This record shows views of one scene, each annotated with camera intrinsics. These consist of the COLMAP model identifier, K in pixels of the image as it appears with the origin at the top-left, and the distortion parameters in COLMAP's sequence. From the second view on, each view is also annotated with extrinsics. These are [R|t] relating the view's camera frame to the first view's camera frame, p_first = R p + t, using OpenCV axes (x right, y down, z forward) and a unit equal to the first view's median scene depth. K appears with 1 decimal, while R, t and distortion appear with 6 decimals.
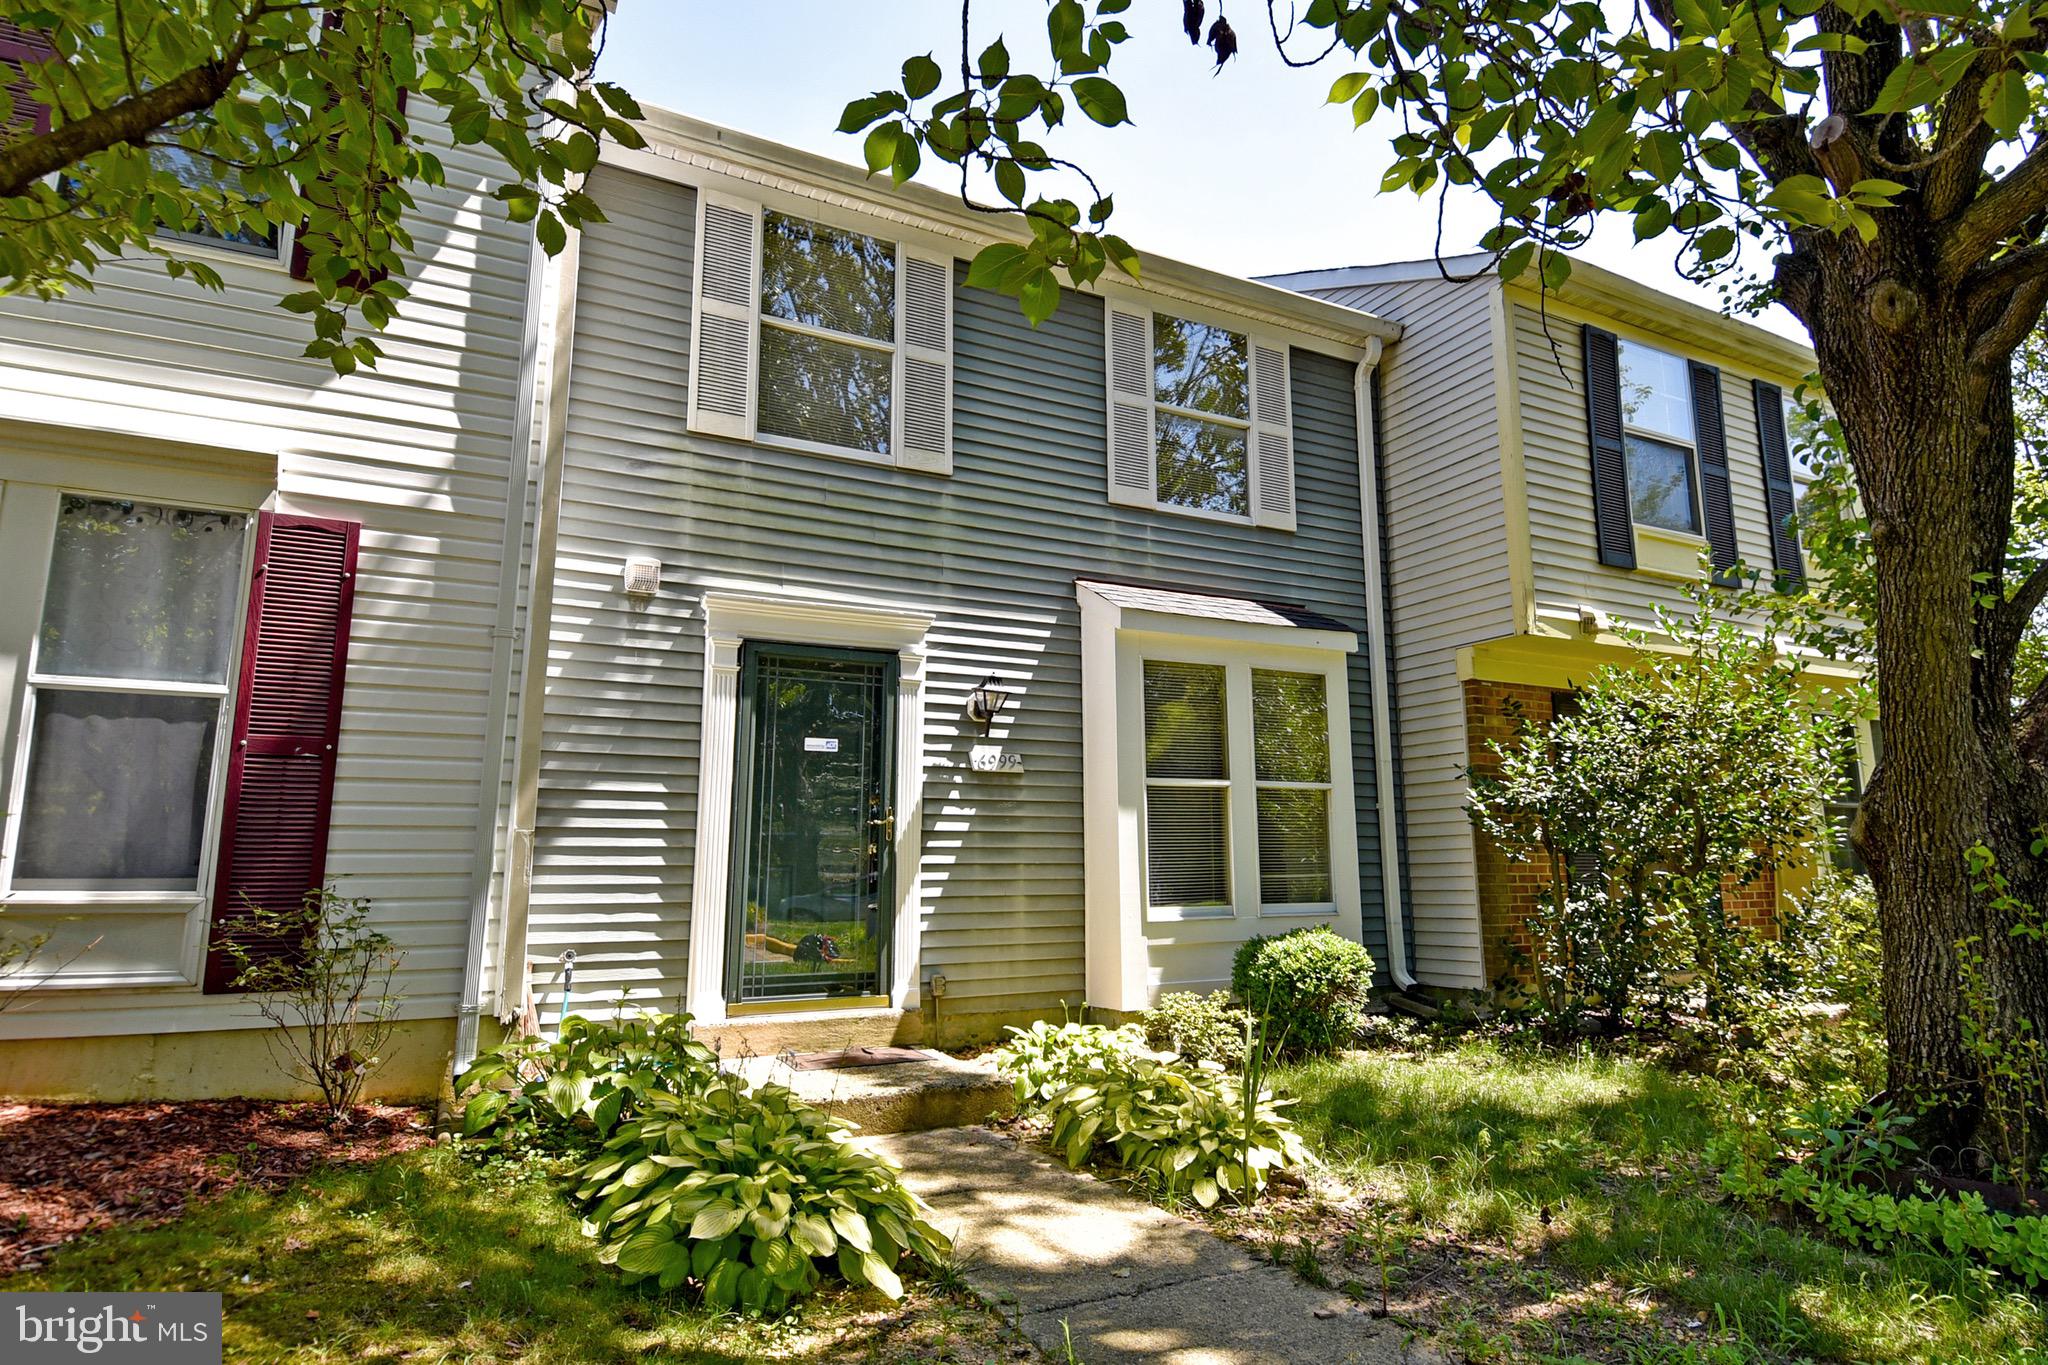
lens RADIAL K [[1070.1, 0, 1041.6], [0, 1070.1, 667.6], [0, 0, 1]] dist [0.051365, -0.056875]
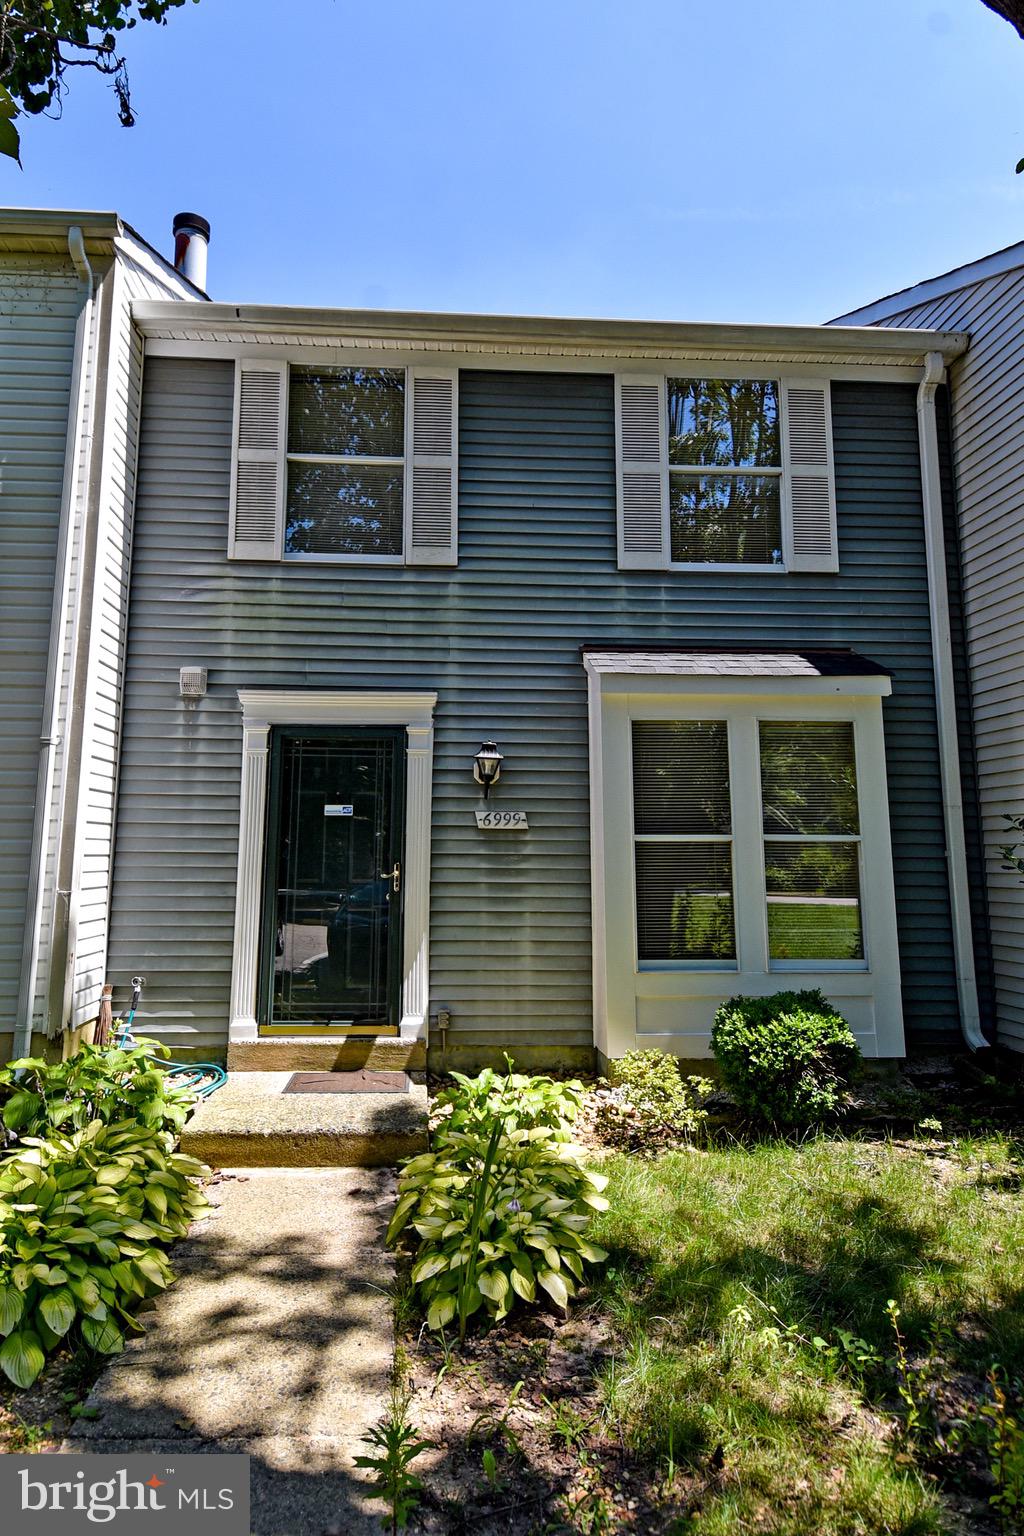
lens RADIAL K [[802.6, 0, 512.0], [0, 802.6, 744.2], [0, 0, 1]] dist [0.051365, -0.056875]
pose [[0.916956, -0.049044, -0.395962, 0.294562], [0.063683, 0.997684, 0.023902, -0.008948], [0.393873, -0.047134, 0.917956, 0.239182]]
